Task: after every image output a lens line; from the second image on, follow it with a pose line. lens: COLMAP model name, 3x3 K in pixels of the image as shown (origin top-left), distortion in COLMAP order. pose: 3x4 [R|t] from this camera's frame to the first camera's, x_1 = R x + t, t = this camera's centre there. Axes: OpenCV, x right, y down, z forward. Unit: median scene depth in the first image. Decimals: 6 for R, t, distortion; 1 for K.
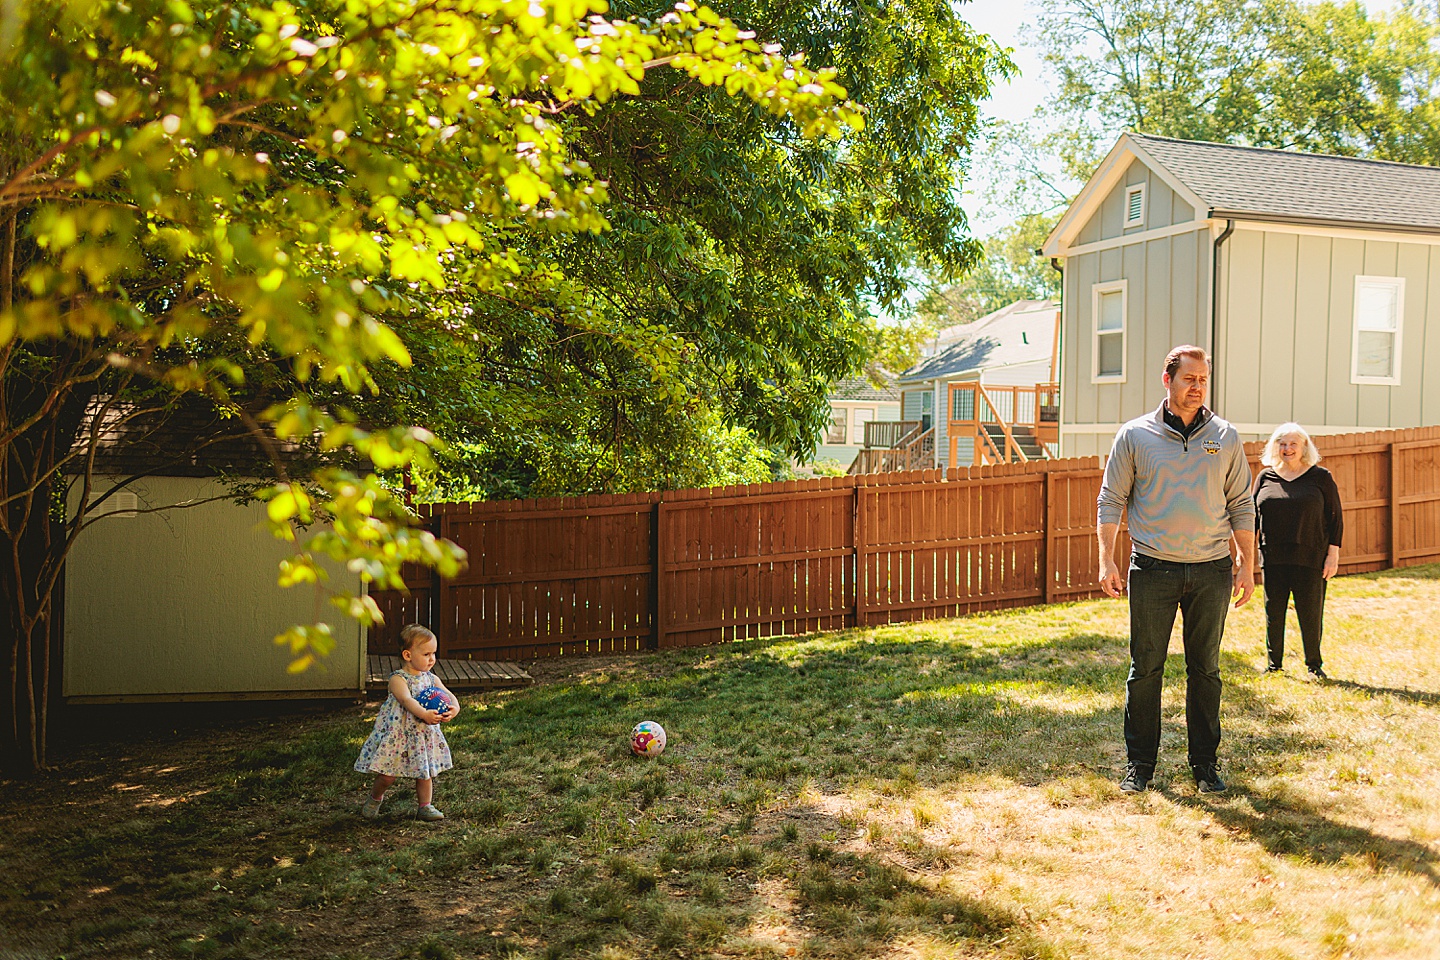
lens RADIAL K [[1366.4, 0, 700.2], [0, 1366.4, 457.9], [0, 0, 1]] dist [0.011190, 0.003026]
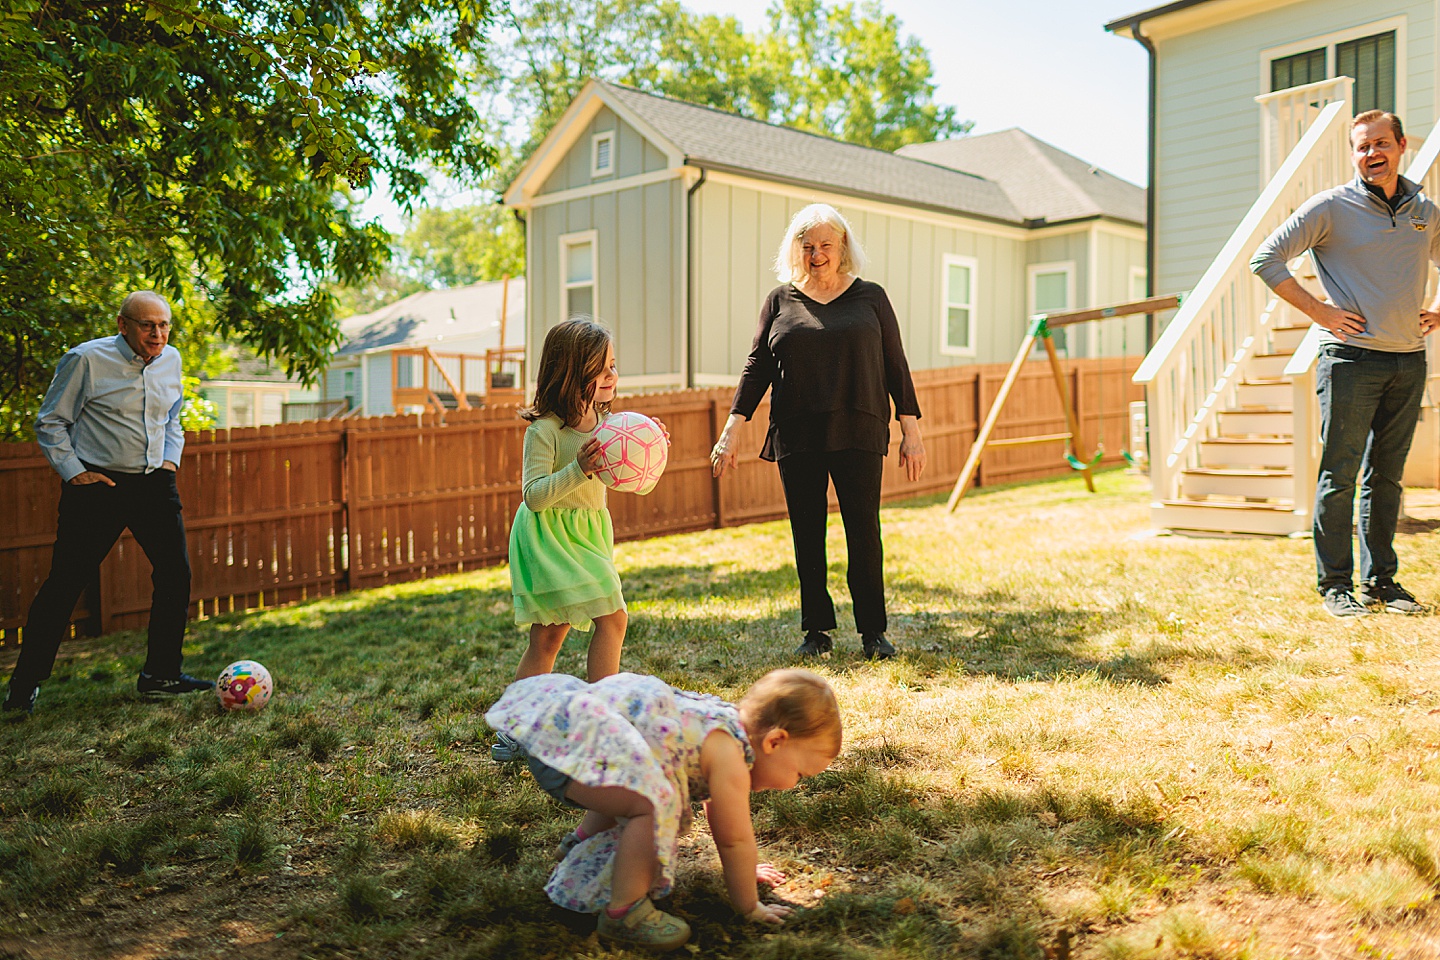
lens RADIAL K [[1363.2, 0, 700.5], [0, 1363.2, 462.0], [0, 0, 1]] dist [0.006850, 0.007163]
pose [[0.902382, -0.019684, 0.430487, -0.119446], [0.020050, 0.999792, 0.003689, 0.092084], [-0.430470, 0.005303, 0.902589, 0.276446]]
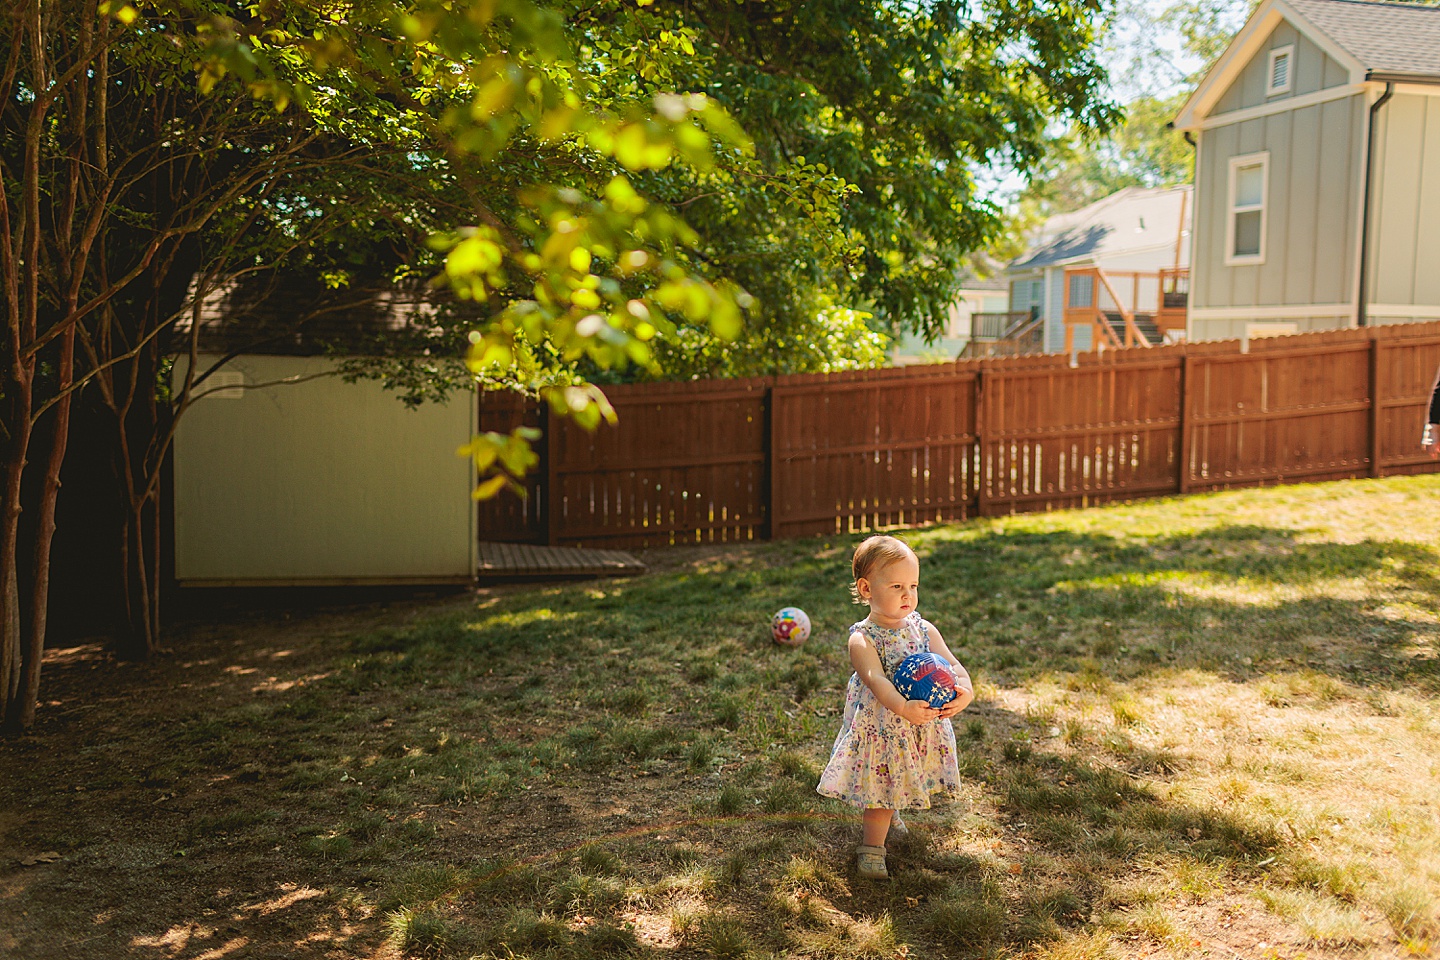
lens RADIAL K [[1366.4, 0, 700.2], [0, 1366.4, 457.9], [0, 0, 1]] dist [0.011190, 0.003026]
pose [[0.997822, 0.003605, -0.065869, -0.037391], [0.001328, 0.997205, 0.074698, 0.021840], [0.065954, -0.074623, 0.995028, 0.082014]]
